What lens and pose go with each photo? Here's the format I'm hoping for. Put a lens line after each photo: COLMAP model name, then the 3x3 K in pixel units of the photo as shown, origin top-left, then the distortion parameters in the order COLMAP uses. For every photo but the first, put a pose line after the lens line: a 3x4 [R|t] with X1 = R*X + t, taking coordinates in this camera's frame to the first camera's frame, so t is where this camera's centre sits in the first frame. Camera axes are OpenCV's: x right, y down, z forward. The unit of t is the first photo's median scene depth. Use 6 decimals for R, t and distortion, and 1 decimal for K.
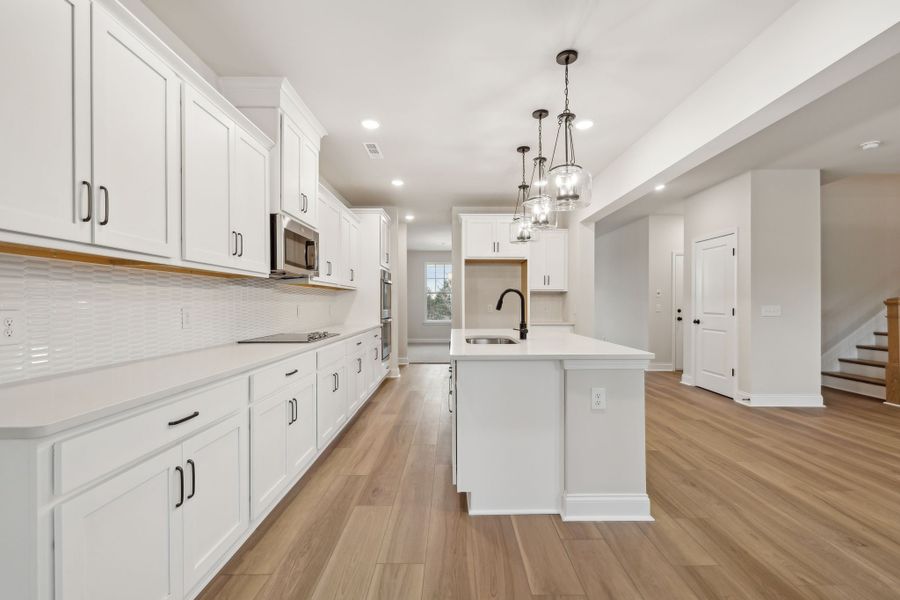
lens RADIAL K [[387.0, 0, 449.9], [0, 387.0, 302.3], [0, 0, 1]] dist [-0.000187, 0.000132]
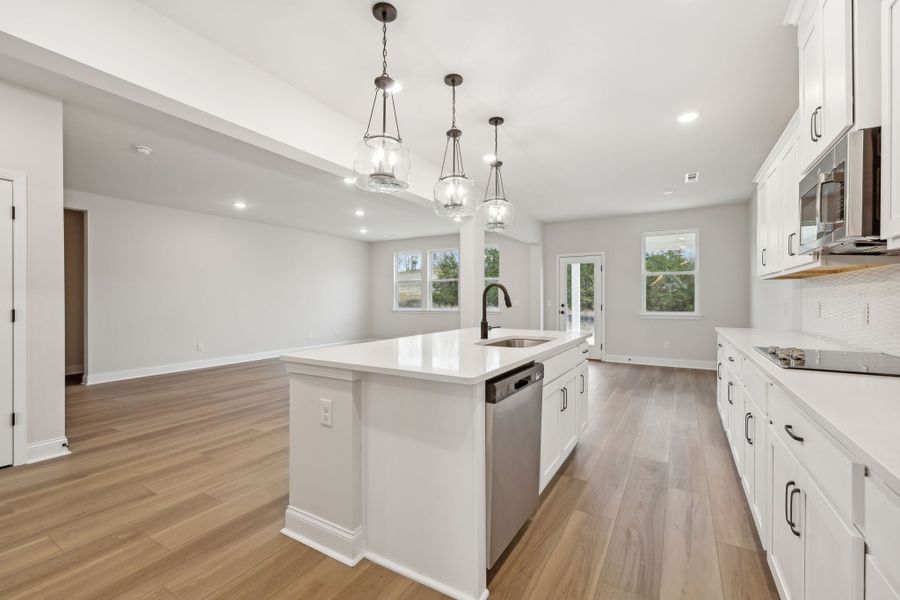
lens RADIAL K [[387.0, 0, 449.9], [0, 387.0, 302.3], [0, 0, 1]] dist [-0.000187, 0.000132]
pose [[-0.860931, -0.000788, 0.508721, -0.208466], [-0.000621, 1.000000, 0.000498, 0.008590], [-0.508722, 0.000113, -0.860931, 1.858797]]
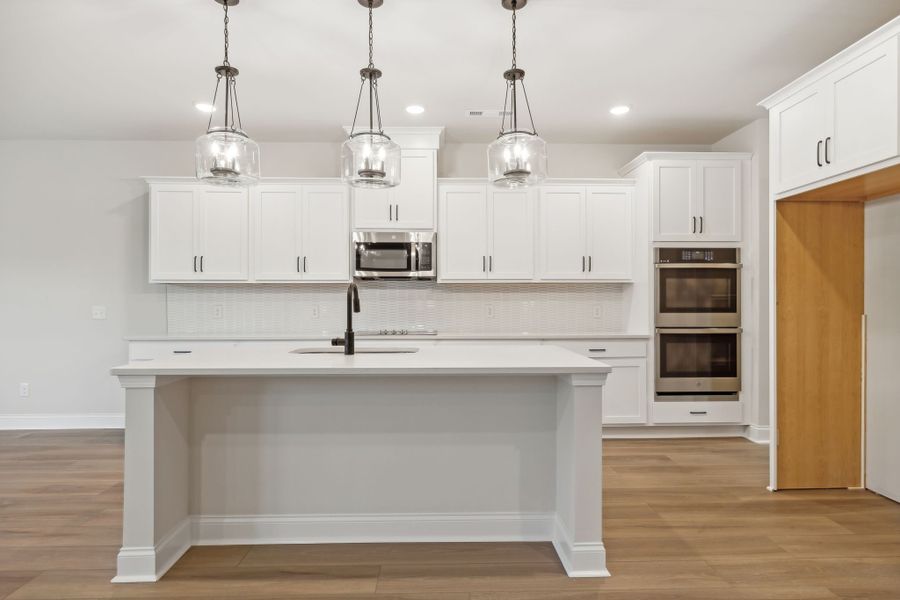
lens RADIAL K [[498.9, 0, 453.7], [0, 498.9, 301.2], [0, 0, 1]] dist [0.000604, 0.000800]
pose [[0.032484, -0.000725, -0.999472, 1.104141], [0.003796, 0.999993, -0.000602, -0.000195], [0.999465, -0.003774, 0.032487, 1.172934]]
